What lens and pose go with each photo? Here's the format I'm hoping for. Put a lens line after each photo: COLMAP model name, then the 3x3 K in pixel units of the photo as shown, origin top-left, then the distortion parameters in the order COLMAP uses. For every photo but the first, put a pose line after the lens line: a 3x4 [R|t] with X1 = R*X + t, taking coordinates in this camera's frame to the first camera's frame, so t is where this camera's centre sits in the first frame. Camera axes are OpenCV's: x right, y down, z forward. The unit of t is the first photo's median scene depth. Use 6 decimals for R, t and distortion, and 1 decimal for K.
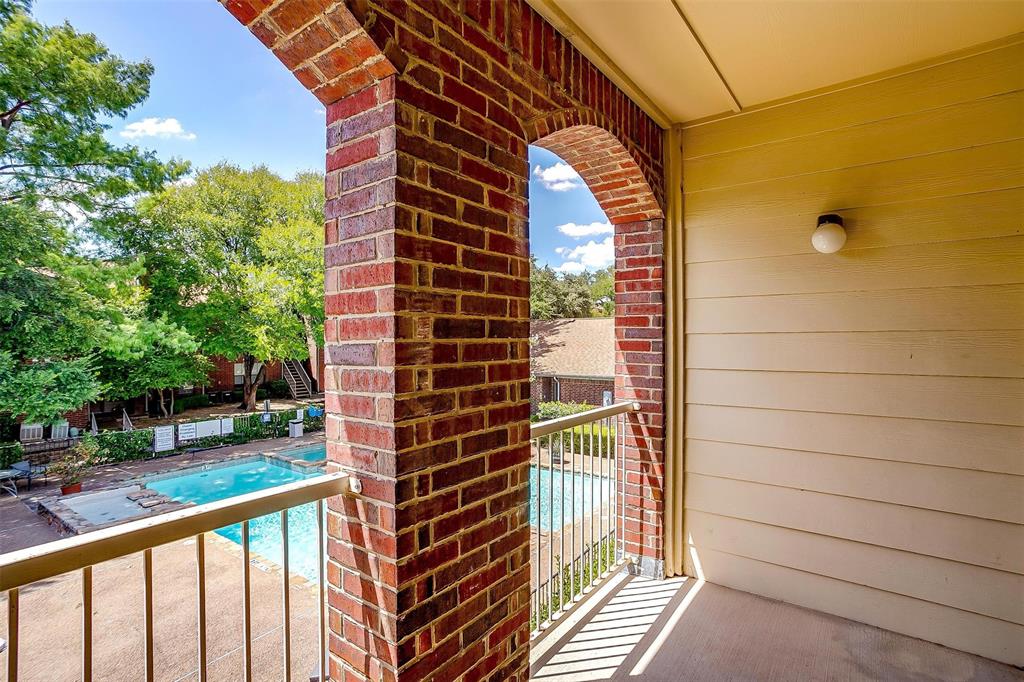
lens RADIAL K [[499.3, 0, 512.1], [0, 499.3, 345.2], [0, 0, 1]] dist [-0.024815, 0.011158]
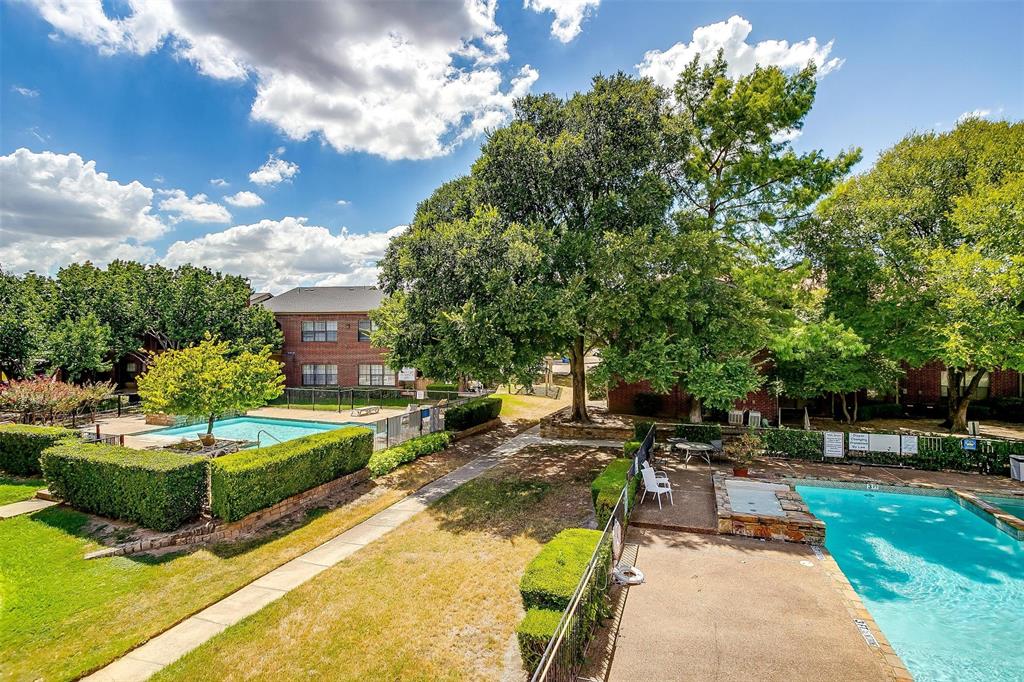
lens RADIAL K [[497.3, 0, 512.9], [0, 497.3, 335.7], [0, 0, 1]] dist [0.000519, 0.011338]
pose [[0.300071, -0.007804, -0.953885, 0.035587], [-0.014448, 0.999815, -0.012725, -0.001007], [0.953808, 0.017600, 0.299902, 0.110249]]
